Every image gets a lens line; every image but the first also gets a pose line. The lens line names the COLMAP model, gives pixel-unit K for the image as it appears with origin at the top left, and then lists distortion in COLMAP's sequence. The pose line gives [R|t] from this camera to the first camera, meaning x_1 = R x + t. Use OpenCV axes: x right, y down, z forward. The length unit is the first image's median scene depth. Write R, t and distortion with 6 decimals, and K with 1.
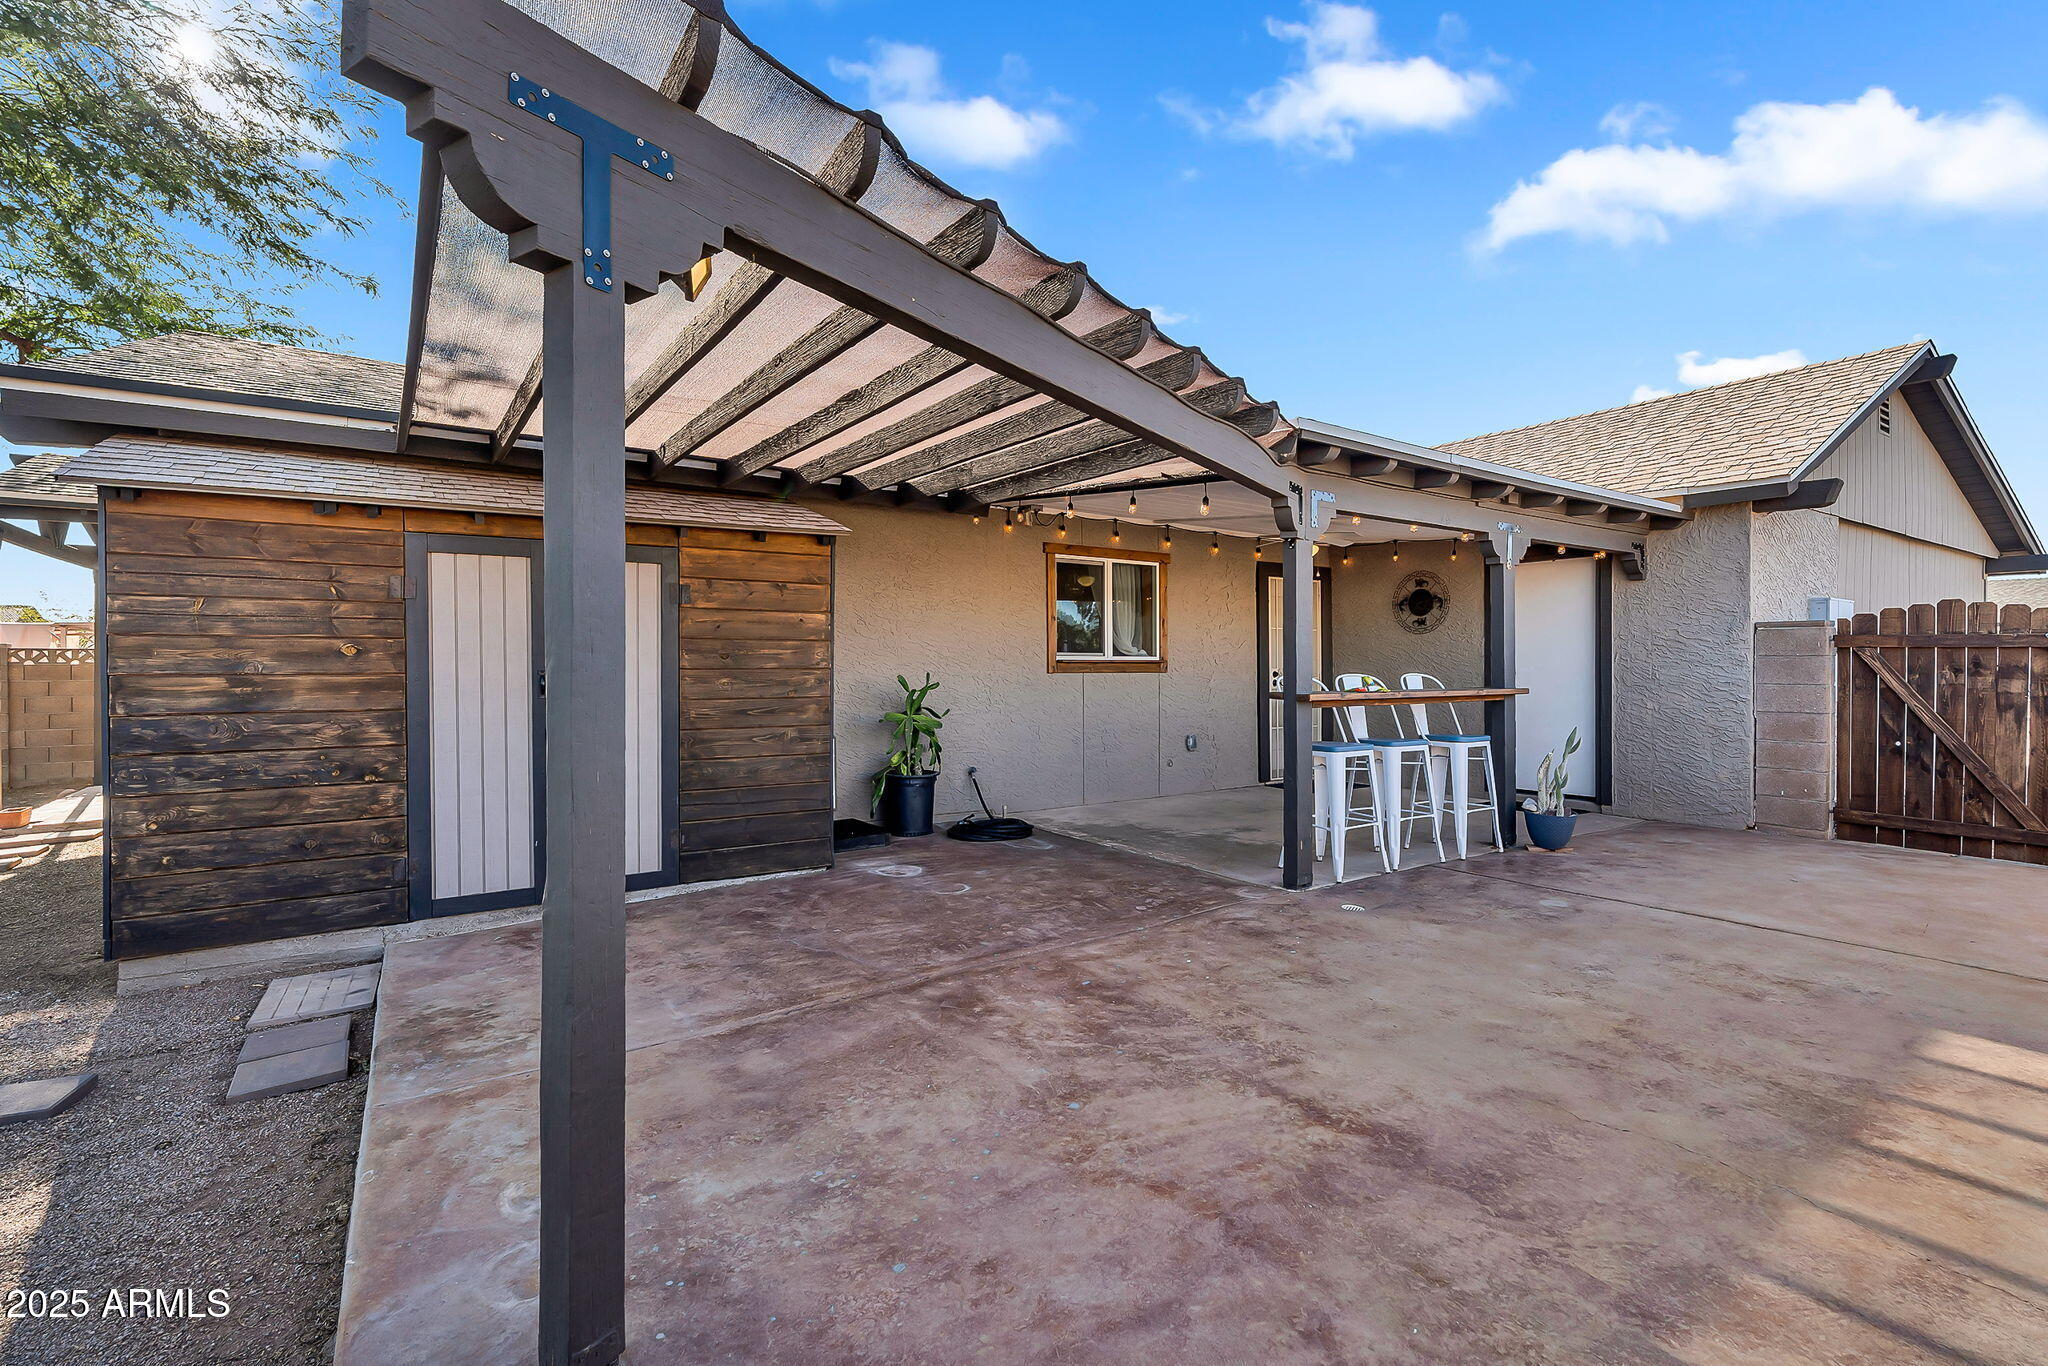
lens RADIAL K [[945.5, 0, 1015.7], [0, 945.5, 661.5], [0, 0, 1]] dist [0.000688, 0.000516]
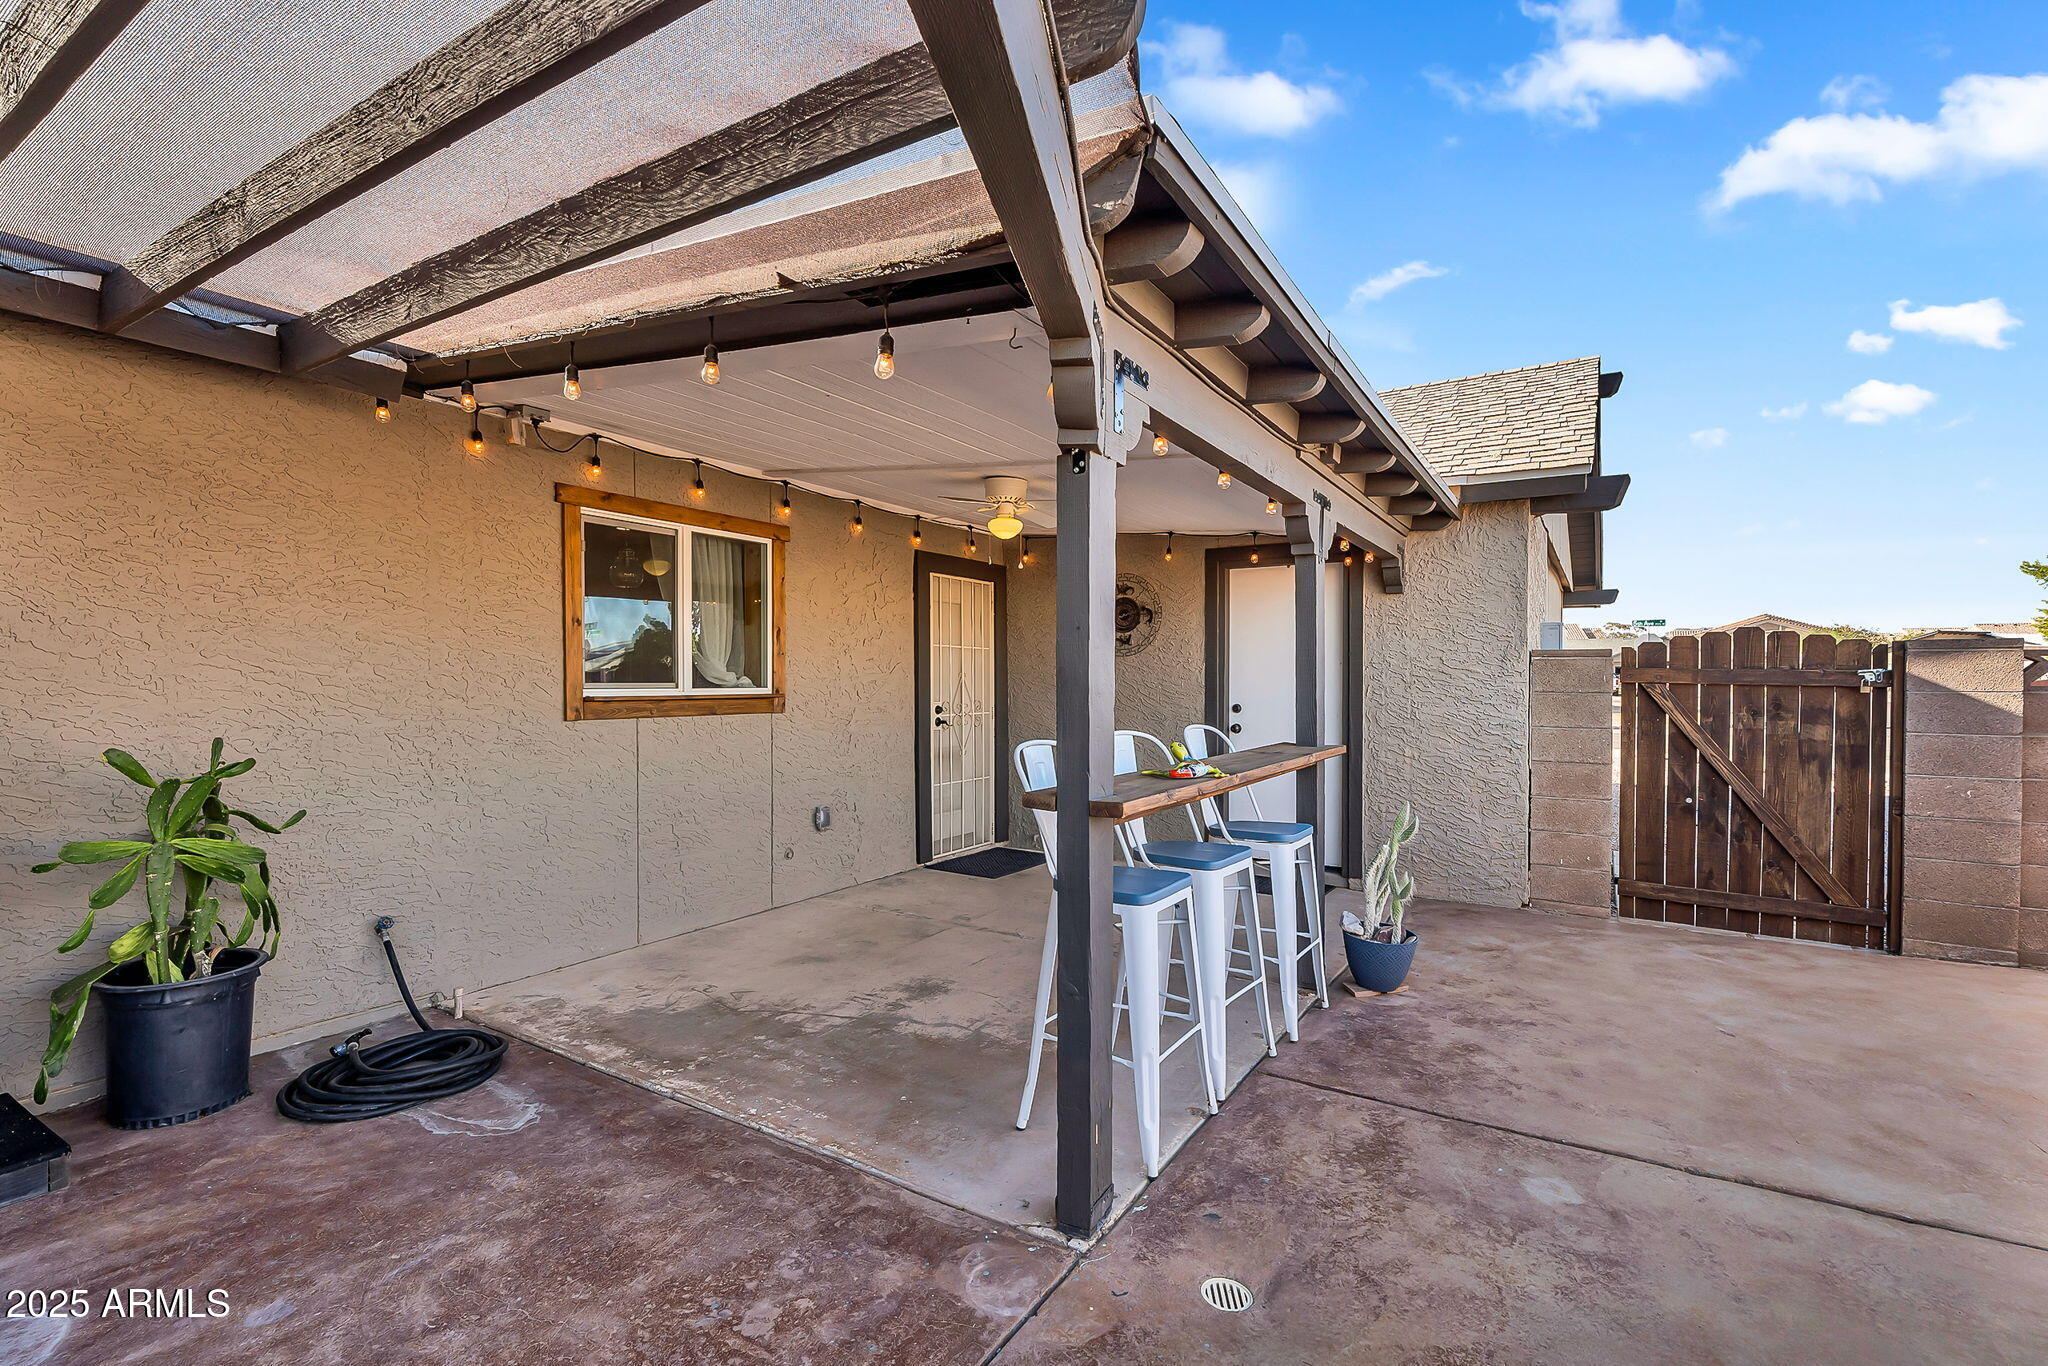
lens RADIAL K [[920.1, 0, 1031.1], [0, 920.1, 692.1], [0, 0, 1]] dist [0.001454, 0.000204]
pose [[0.910912, -0.003362, 0.412586, 0.068317], [-0.004821, 0.999812, 0.018790, -0.017959], [-0.412571, -0.019105, 0.910725, 0.450952]]
